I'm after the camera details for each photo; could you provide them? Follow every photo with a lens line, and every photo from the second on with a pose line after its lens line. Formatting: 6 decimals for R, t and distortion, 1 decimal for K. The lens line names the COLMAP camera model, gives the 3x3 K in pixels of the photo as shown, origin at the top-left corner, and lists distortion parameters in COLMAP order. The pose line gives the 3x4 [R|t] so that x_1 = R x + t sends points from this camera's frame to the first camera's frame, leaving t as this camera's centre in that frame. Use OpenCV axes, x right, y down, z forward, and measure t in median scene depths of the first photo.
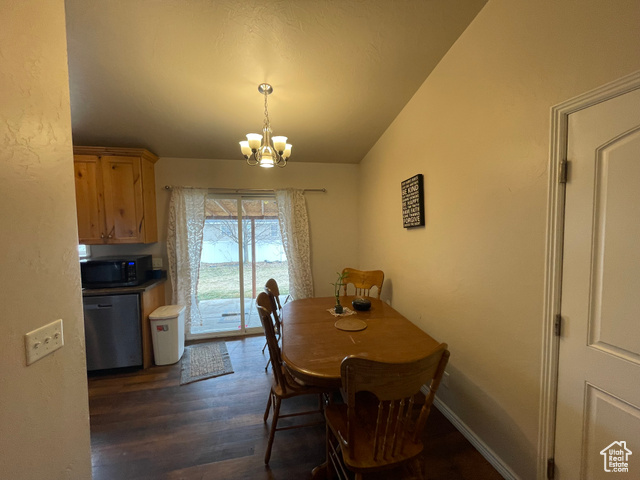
lens RADIAL K [[258.3, 0, 322.2], [0, 258.3, 239.8], [0, 0, 1]] dist [-0.002573, -0.000415]
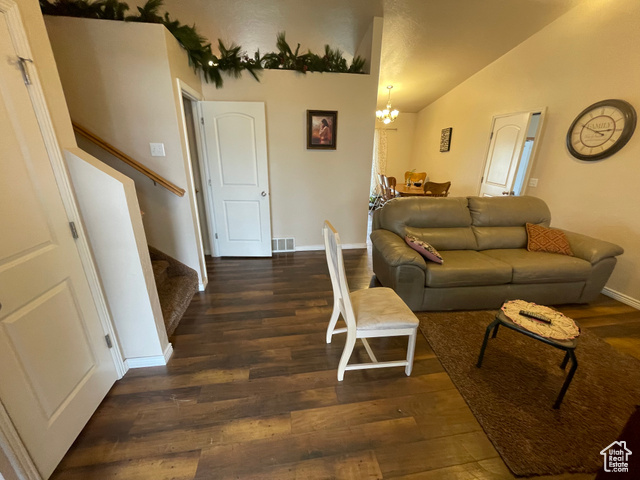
lens RADIAL K [[258.3, 0, 320.6], [0, 258.3, 241.1], [0, 0, 1]] dist [-0.002573, -0.000415]
pose [[0.997599, 0.040194, -0.056397, -0.607033], [-0.022747, 0.959334, 0.281355, 0.100239], [0.065413, -0.279396, 0.957945, -1.552921]]
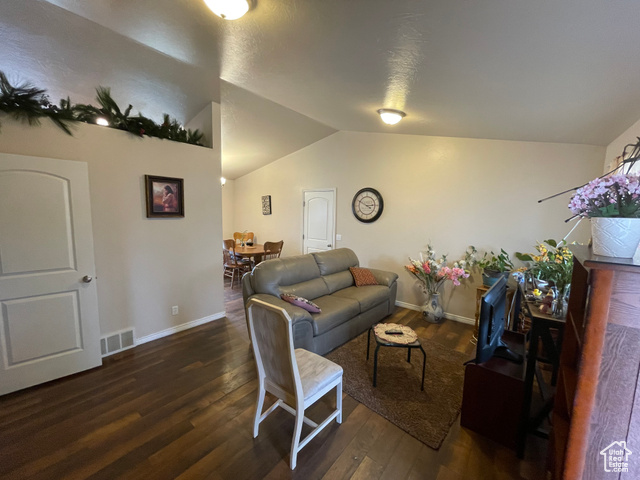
lens RADIAL K [[258.3, 0, 320.9], [0, 258.3, 242.3], [0, 0, 1]] dist [-0.002573, -0.000415]
pose [[0.783114, -0.052478, 0.619660, -0.909113], [0.007541, 0.997161, 0.074917, 0.045380], [-0.621832, -0.053996, 0.781287, -1.495960]]
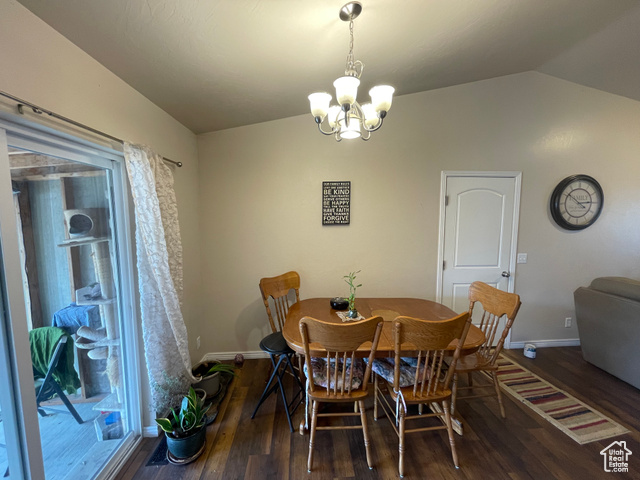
lens RADIAL K [[258.3, 0, 319.7], [0, 258.3, 240.1], [0, 0, 1]] dist [-0.002573, -0.000415]
pose [[0.146010, -0.091631, 0.985030, -0.822394], [0.055580, 0.994888, 0.084309, -0.081801], [-0.987721, 0.042438, 0.150357, 0.925726]]
